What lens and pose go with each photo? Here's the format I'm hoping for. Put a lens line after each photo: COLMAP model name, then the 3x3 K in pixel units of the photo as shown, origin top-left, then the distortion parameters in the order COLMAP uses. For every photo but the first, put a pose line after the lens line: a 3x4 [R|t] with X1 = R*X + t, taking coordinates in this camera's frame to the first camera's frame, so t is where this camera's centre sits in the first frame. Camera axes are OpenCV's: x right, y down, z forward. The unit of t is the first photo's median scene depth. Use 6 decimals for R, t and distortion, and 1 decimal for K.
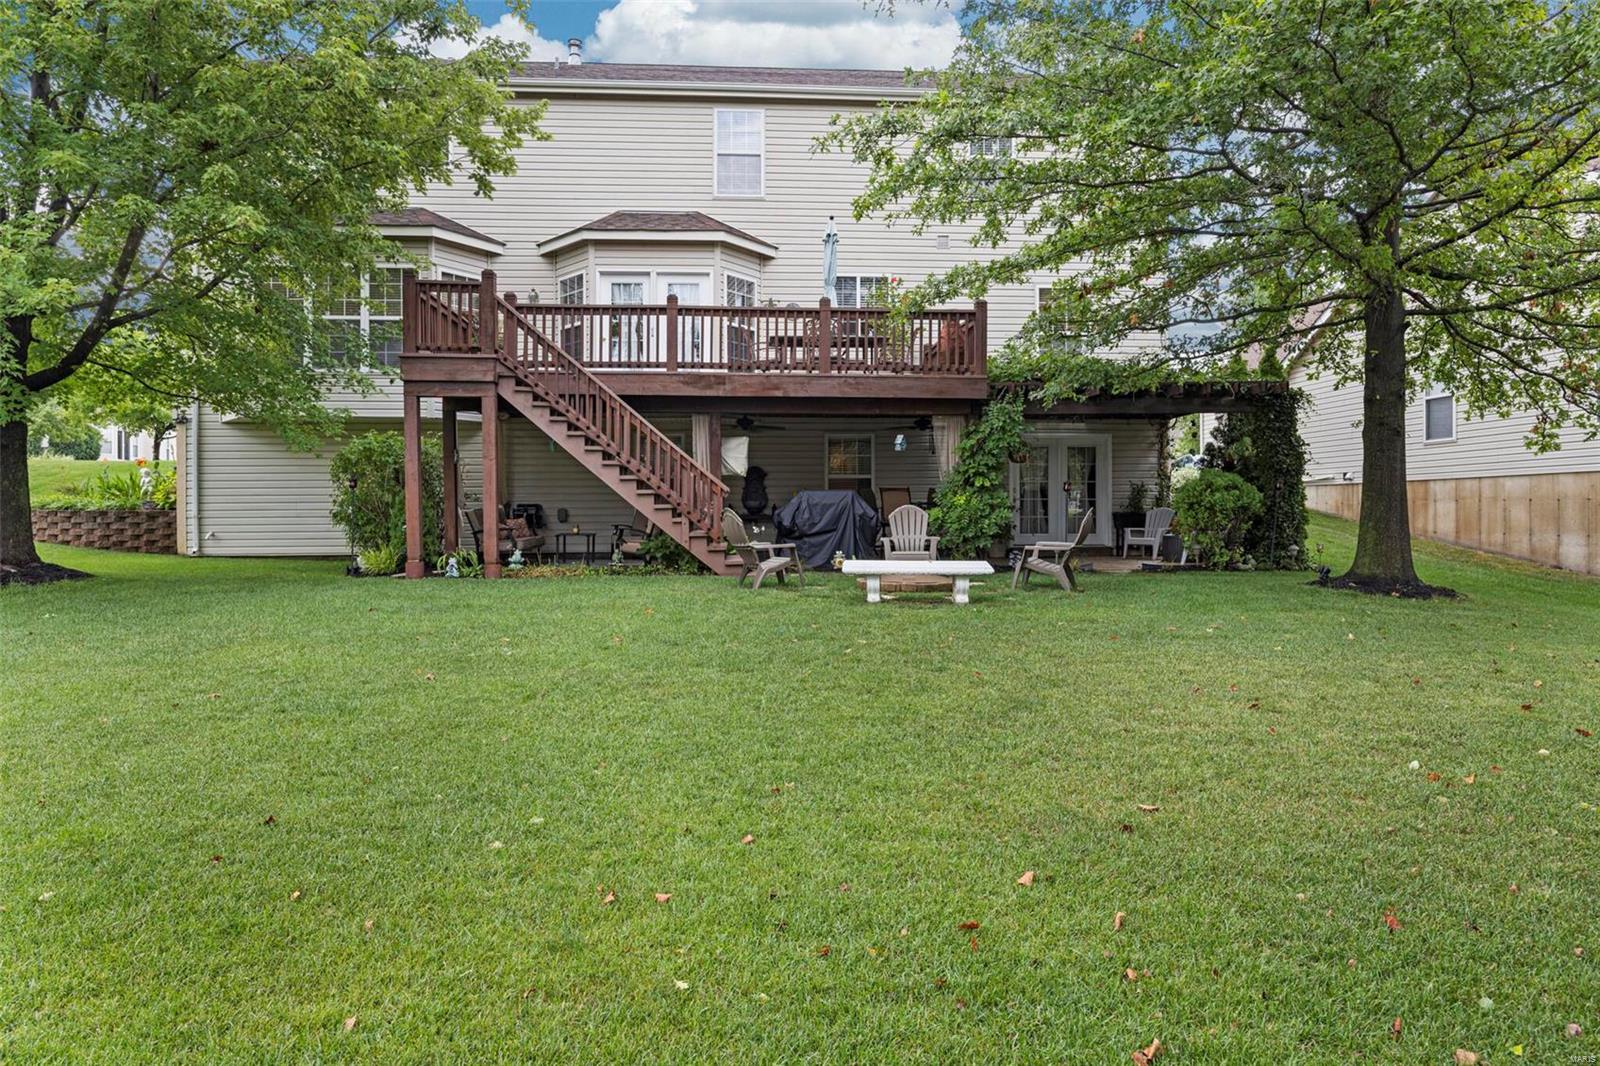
lens RADIAL K [[1076.9, 0, 804.0], [0, 1076.9, 527.6], [0, 0, 1]] dist [-0.001177, -0.000734]
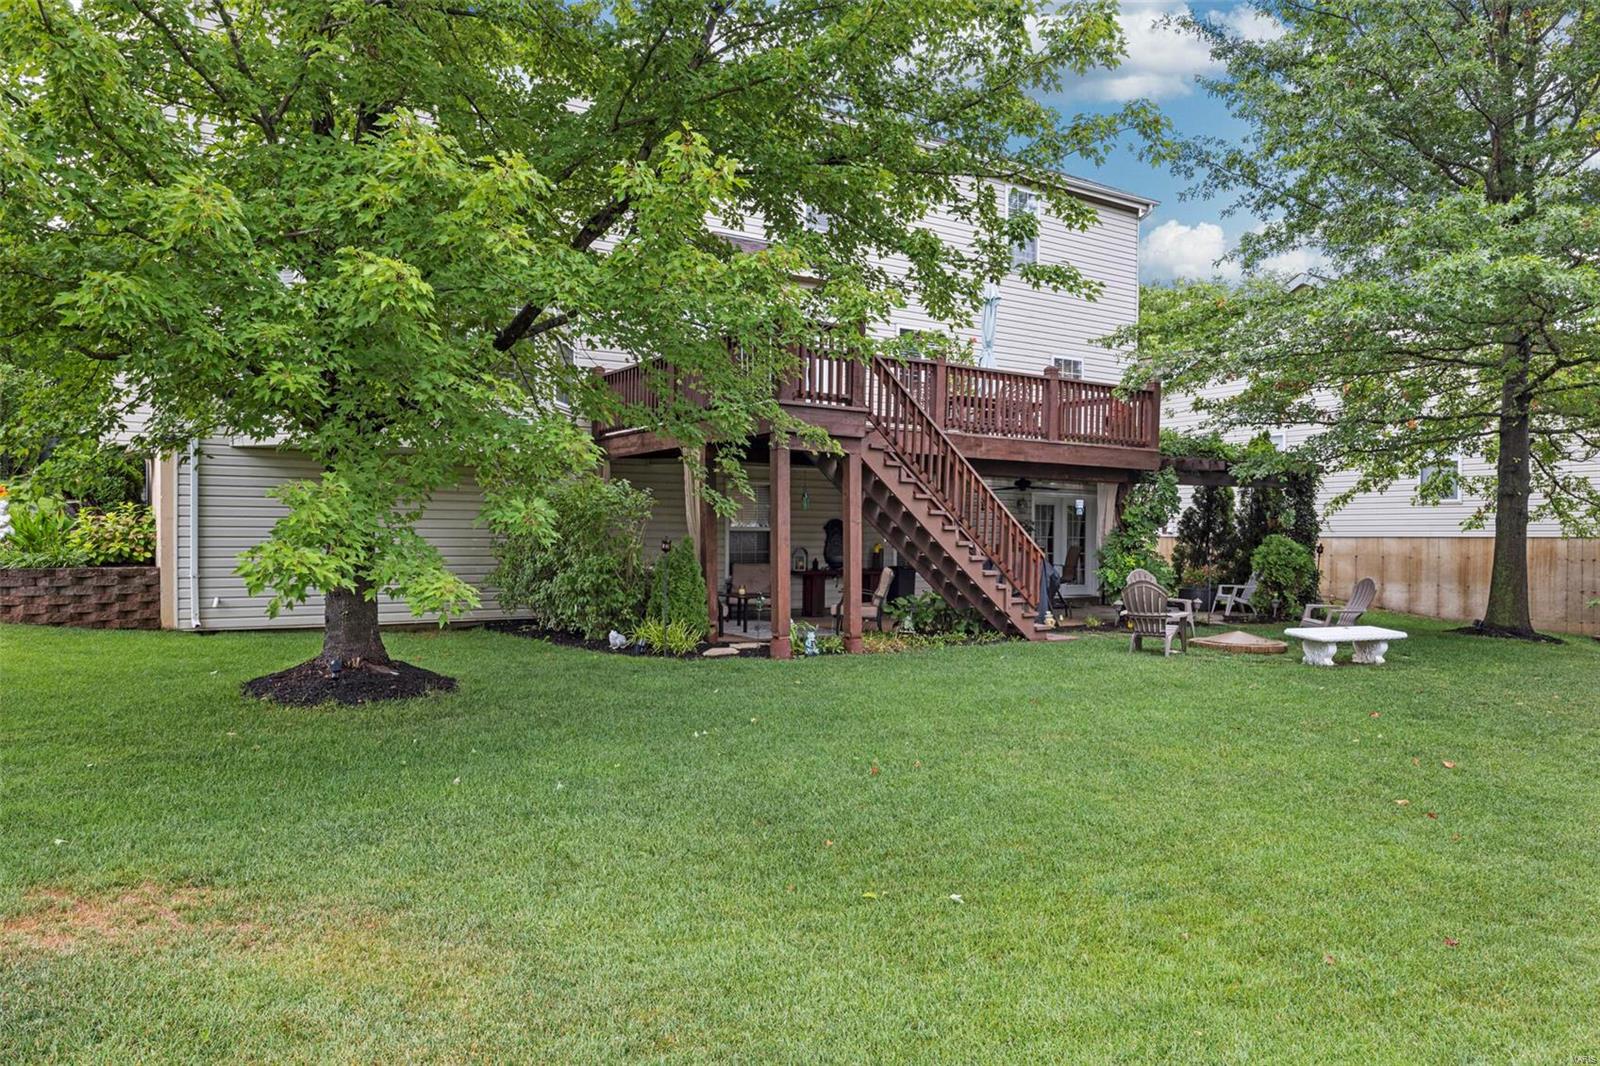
lens RADIAL K [[1102.1, 0, 799.4], [0, 1102.1, 535.5], [0, 0, 1]] dist [0.000951, -0.000635]
pose [[0.869748, 0.010796, 0.493378, -0.584050], [-0.004292, 0.999888, -0.014313, -0.028896], [-0.493478, 0.010331, 0.869697, 0.160352]]
